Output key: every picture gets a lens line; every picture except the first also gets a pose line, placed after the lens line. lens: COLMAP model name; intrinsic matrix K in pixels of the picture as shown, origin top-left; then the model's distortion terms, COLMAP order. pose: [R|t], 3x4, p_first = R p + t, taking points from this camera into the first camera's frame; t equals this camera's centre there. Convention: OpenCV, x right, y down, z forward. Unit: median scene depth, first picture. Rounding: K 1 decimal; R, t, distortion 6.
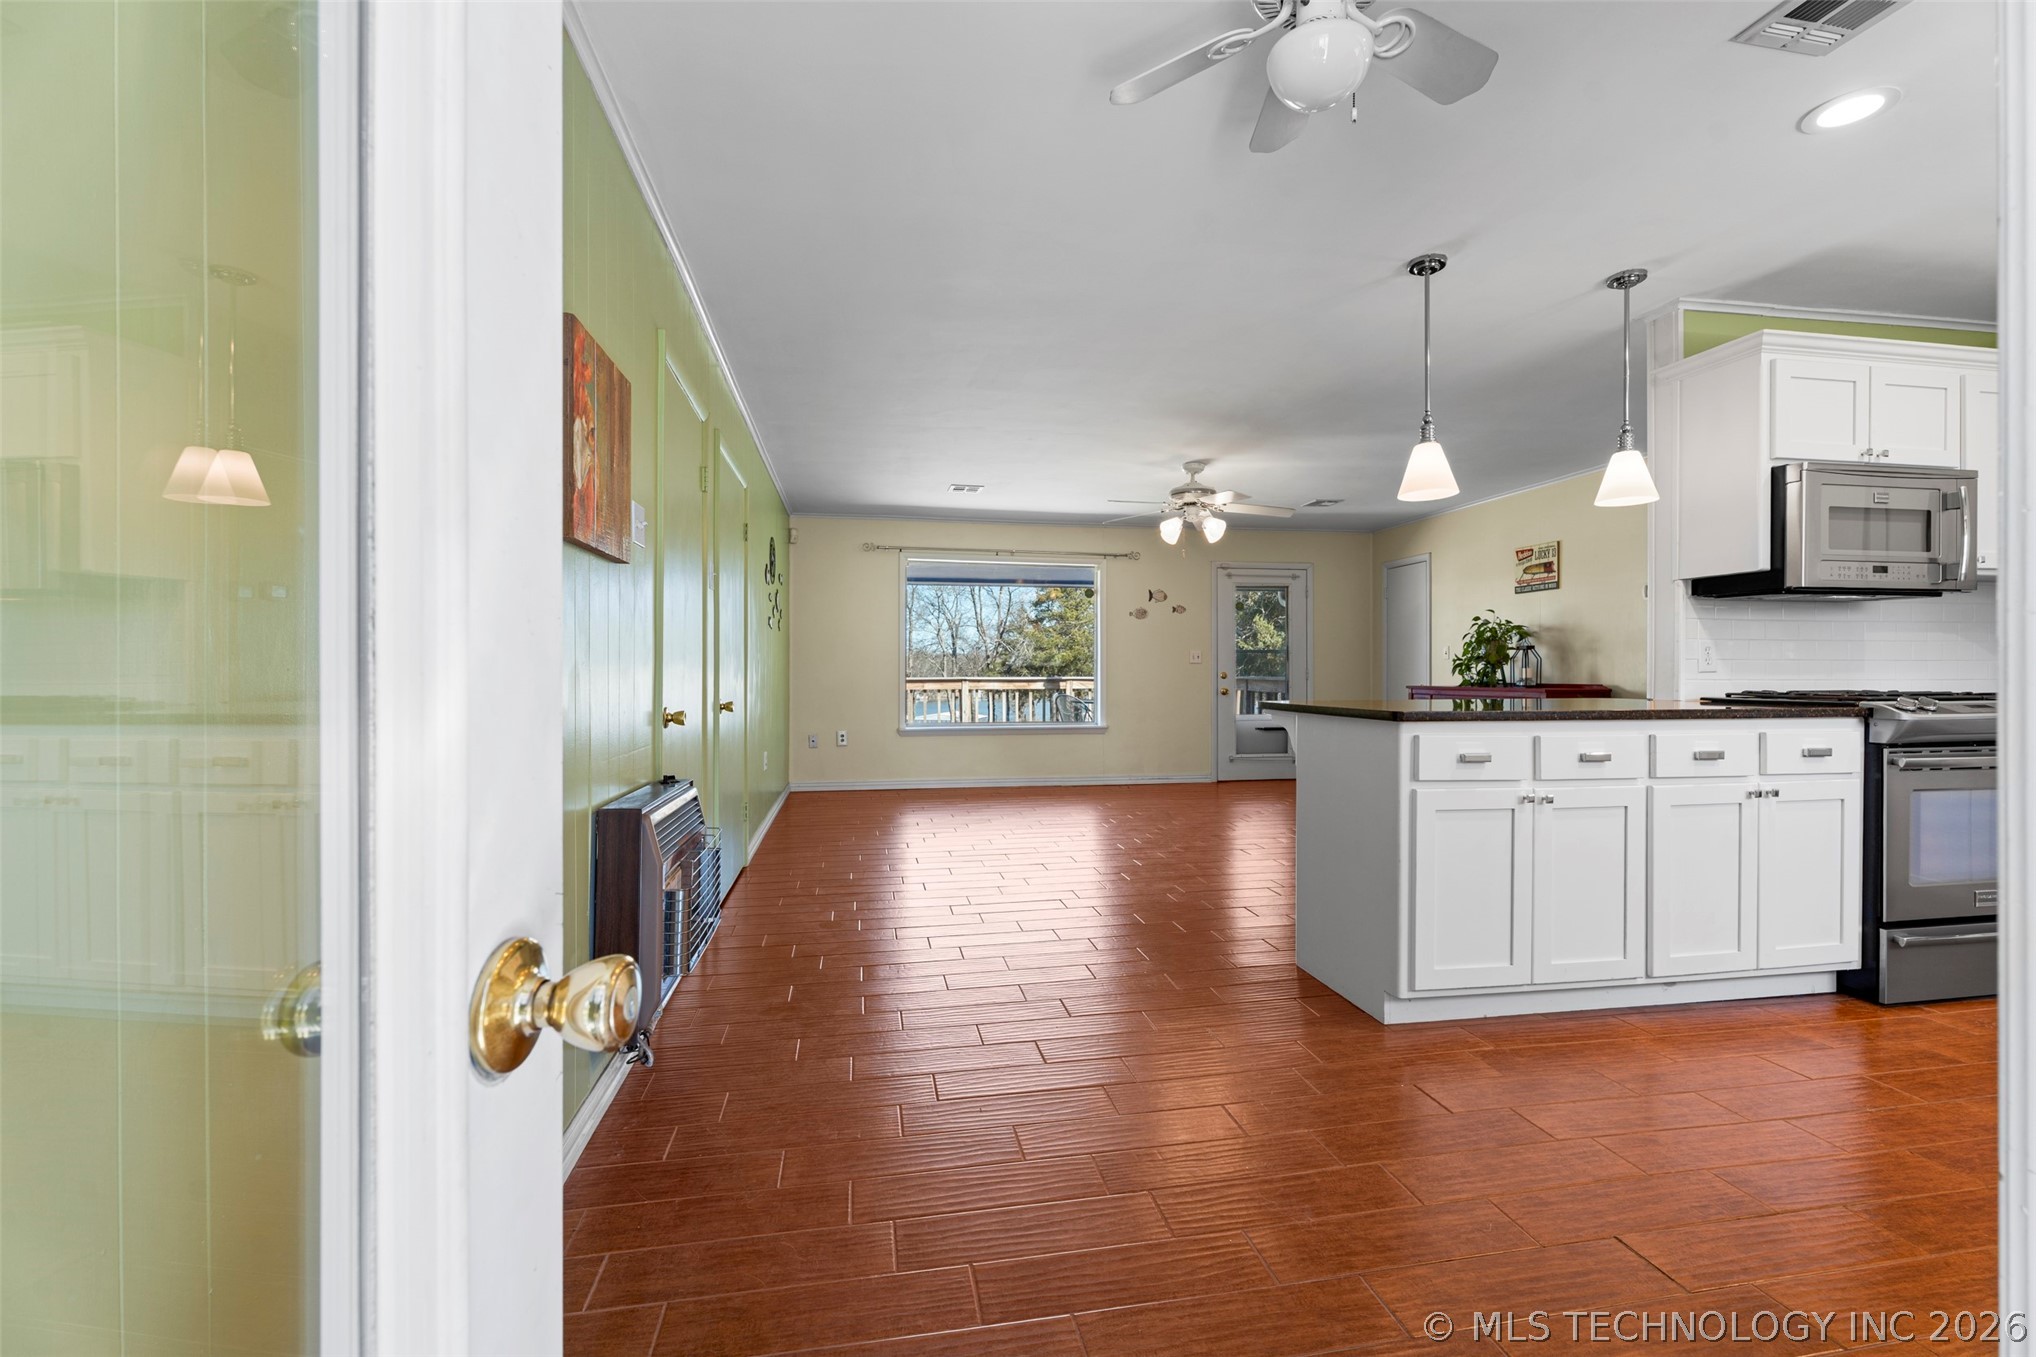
lens RADIAL K [[903.5, 0, 1027.2], [0, 903.5, 676.8], [0, 0, 1]] dist [-0.000011, 0.000664]
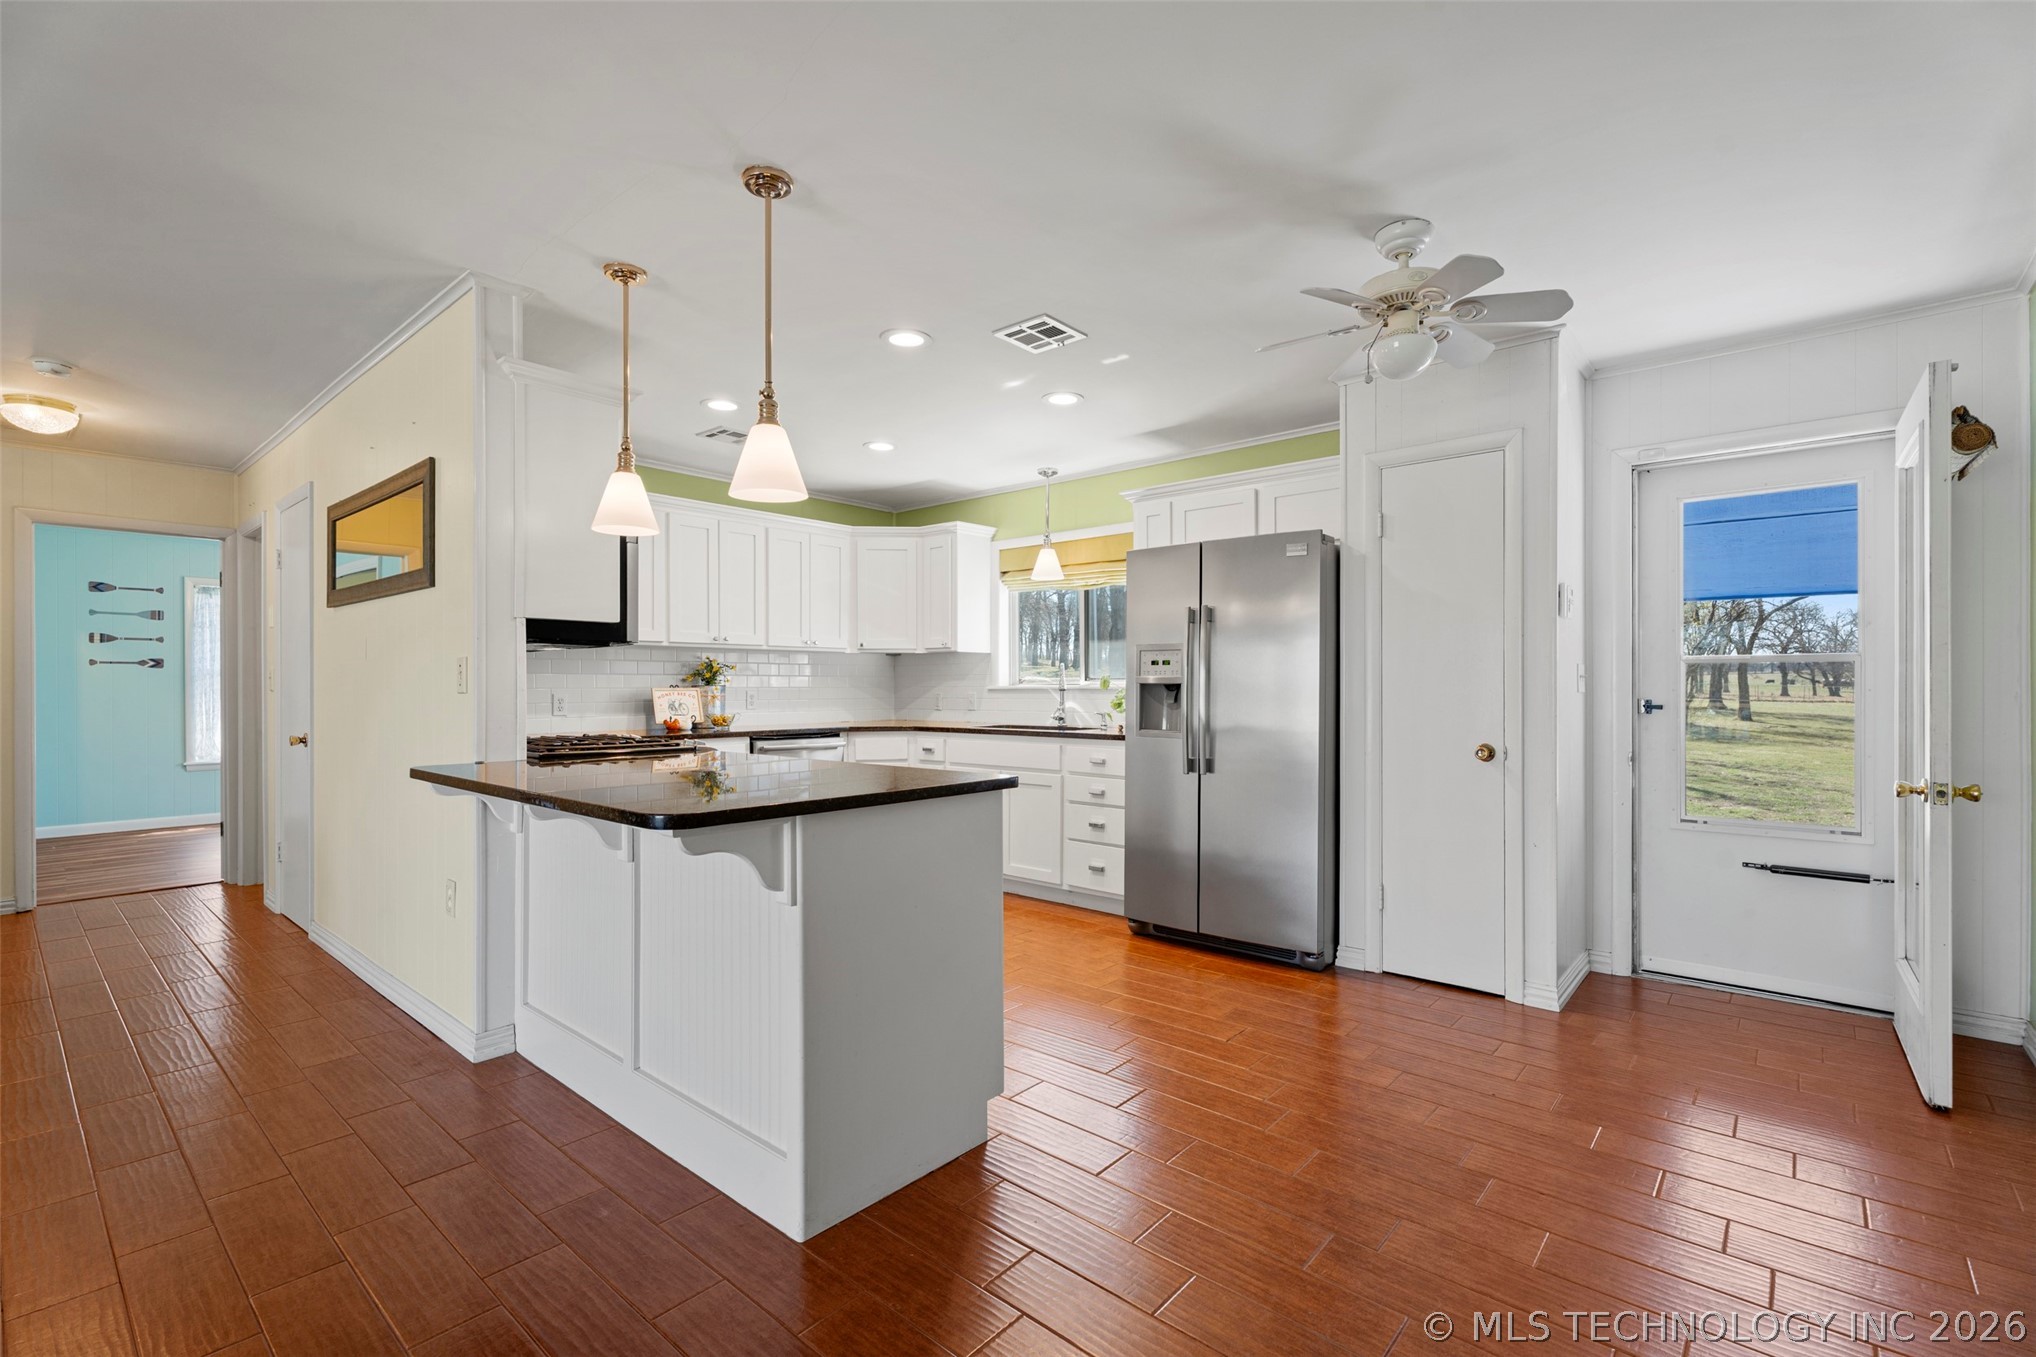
lens RADIAL K [[903.5, 0, 1009.9], [0, 903.5, 691.7], [0, 0, 1]] dist [-0.000011, 0.000664]
pose [[-0.626554, -0.001403, 0.779377, -0.113051], [0.006803, 0.999950, 0.007269, -0.021236], [-0.779349, 0.009857, -0.626513, 0.604498]]
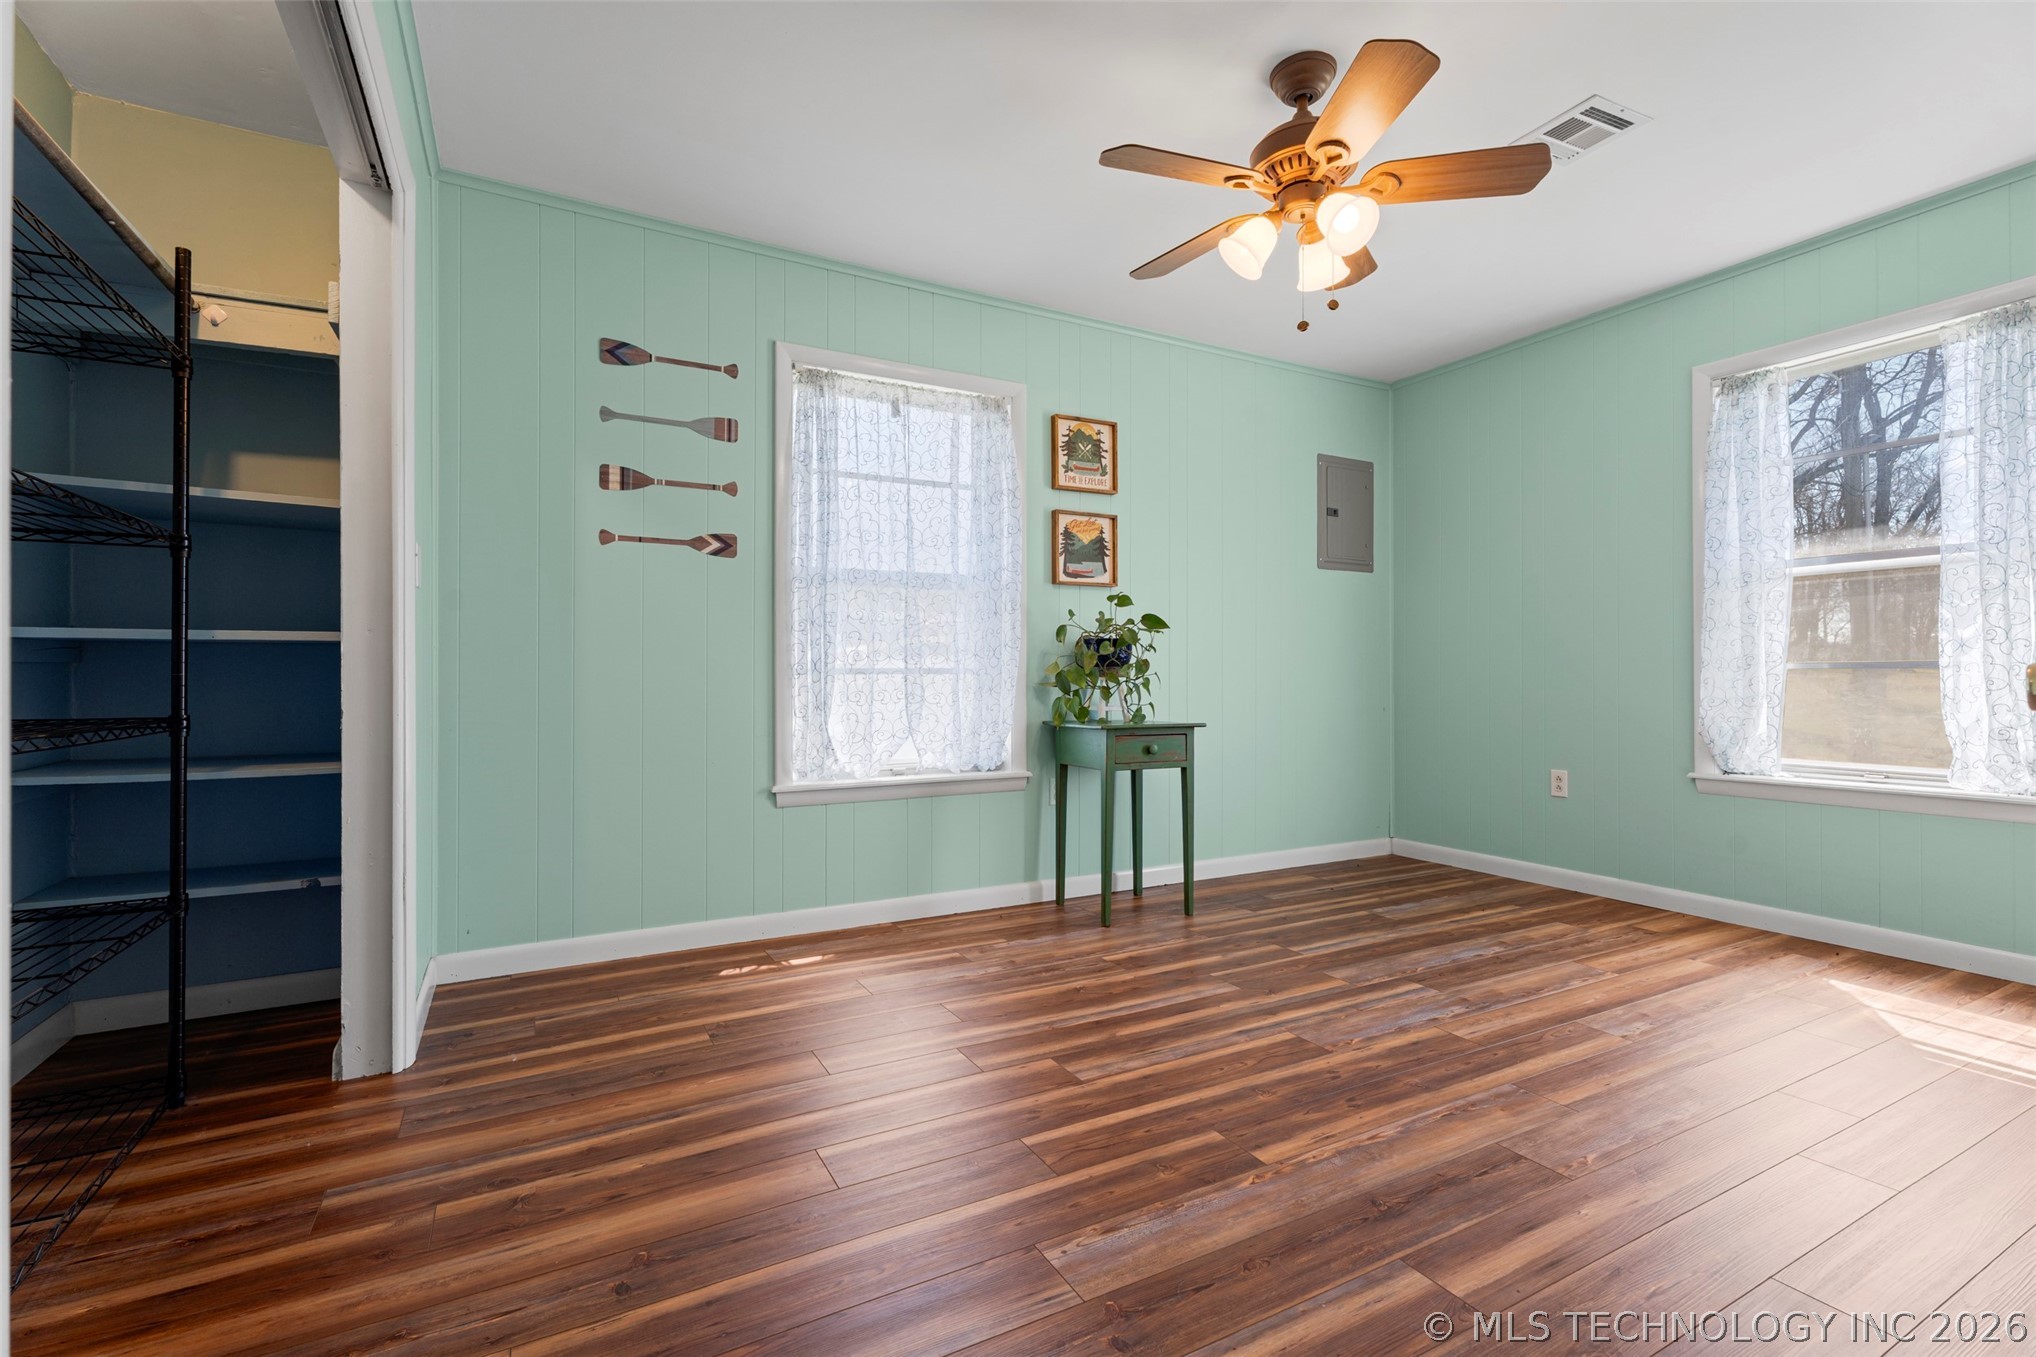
lens RADIAL K [[903.5, 0, 998.9], [0, 903.5, 682.4], [0, 0, 1]] dist [-0.000011, 0.000664]
pose [[-0.310401, -0.002266, 0.950603, 0.959350], [0.001088, 0.999996, 0.002739, 0.014290], [-0.950605, 0.001885, -0.310397, 0.738956]]
